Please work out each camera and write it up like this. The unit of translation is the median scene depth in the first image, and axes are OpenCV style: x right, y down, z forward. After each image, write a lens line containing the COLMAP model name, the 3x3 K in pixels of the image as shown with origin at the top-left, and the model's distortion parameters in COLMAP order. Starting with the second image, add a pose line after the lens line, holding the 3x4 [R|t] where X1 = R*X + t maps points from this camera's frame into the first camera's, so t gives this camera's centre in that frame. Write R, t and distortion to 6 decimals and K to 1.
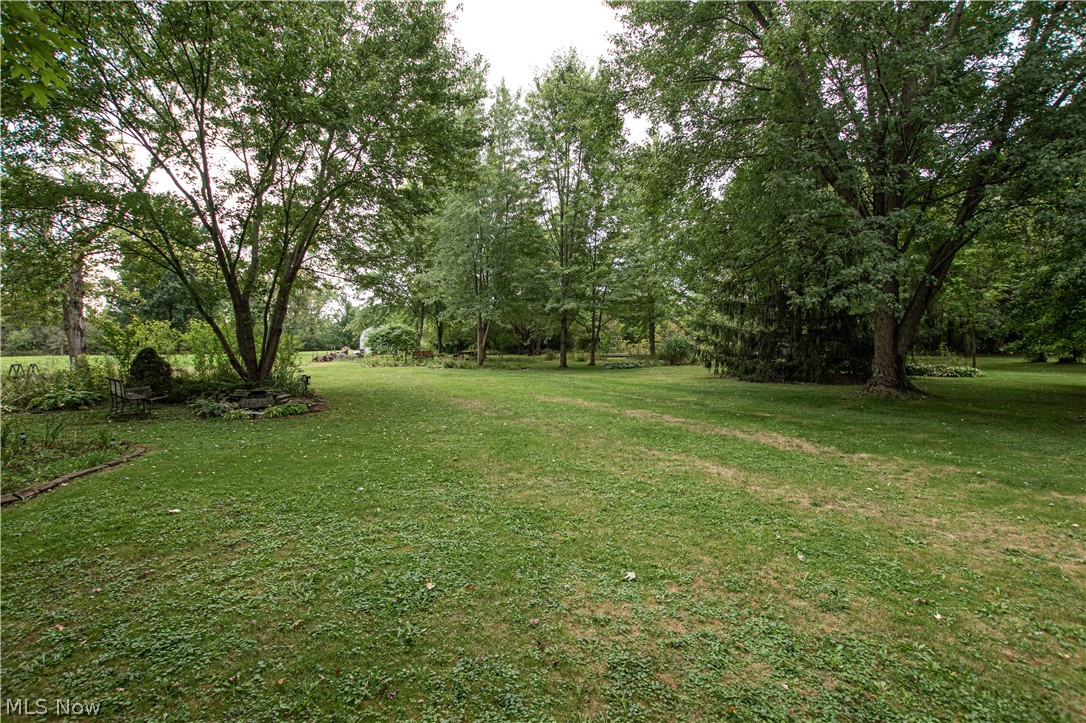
lens RADIAL K [[501.0, 0, 542.1], [0, 501.0, 347.3], [0, 0, 1]] dist [-0.044825, -0.000049]
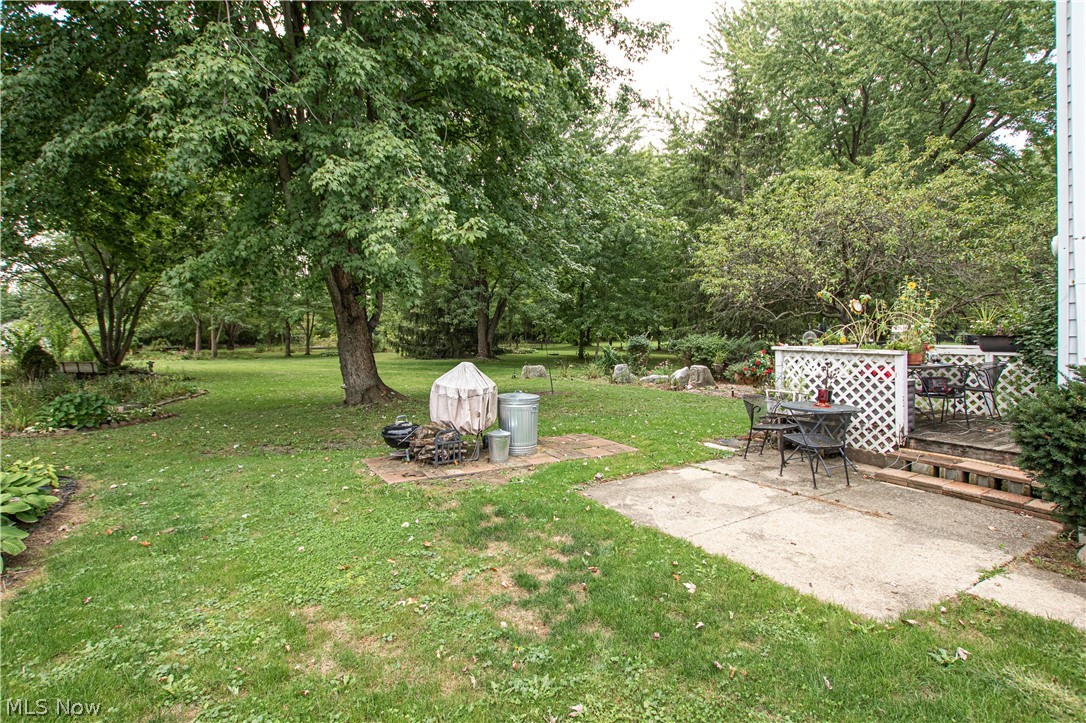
lens RADIAL K [[501.0, 0, 542.1], [0, 501.0, 347.3], [0, 0, 1]] dist [-0.044825, -0.000049]
pose [[0.802691, -0.020154, 0.596054, -0.398379], [0.011657, 0.999768, 0.018107, -0.000061], [-0.596281, -0.007587, 0.802740, -0.908525]]
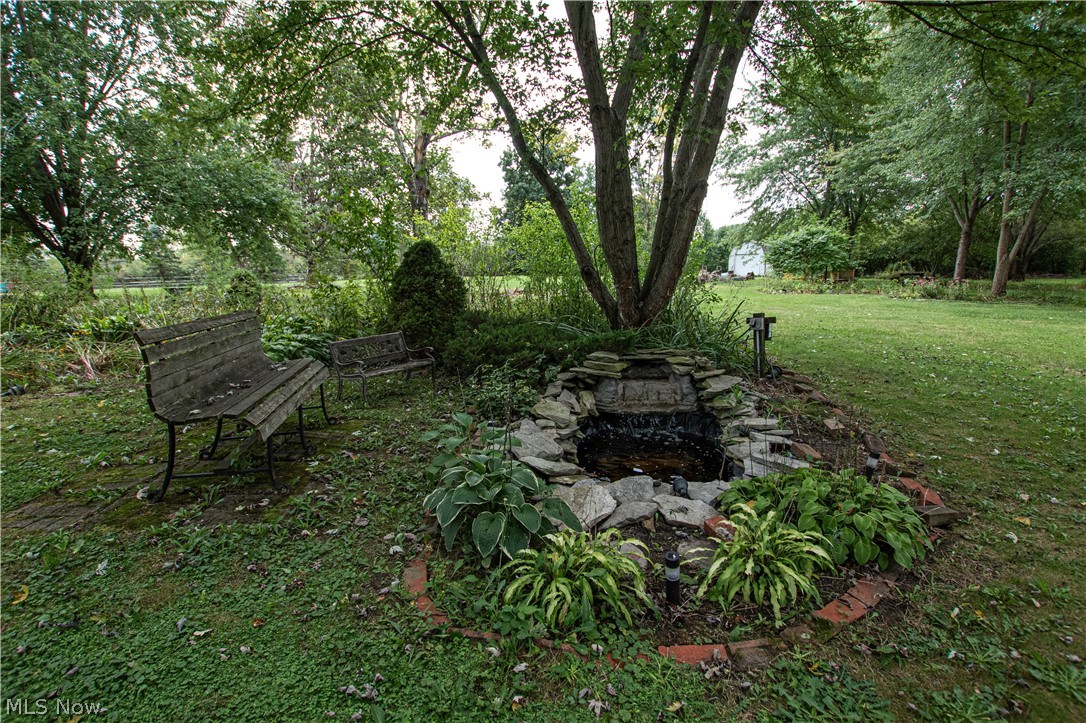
lens RADIAL K [[501.0, 0, 542.1], [0, 501.0, 347.3], [0, 0, 1]] dist [-0.044825, -0.000049]
pose [[0.782837, 0.089744, -0.615721, -0.373050], [0.003932, 0.988811, 0.149122, 0.025108], [0.622214, -0.119160, 0.773725, 0.609998]]
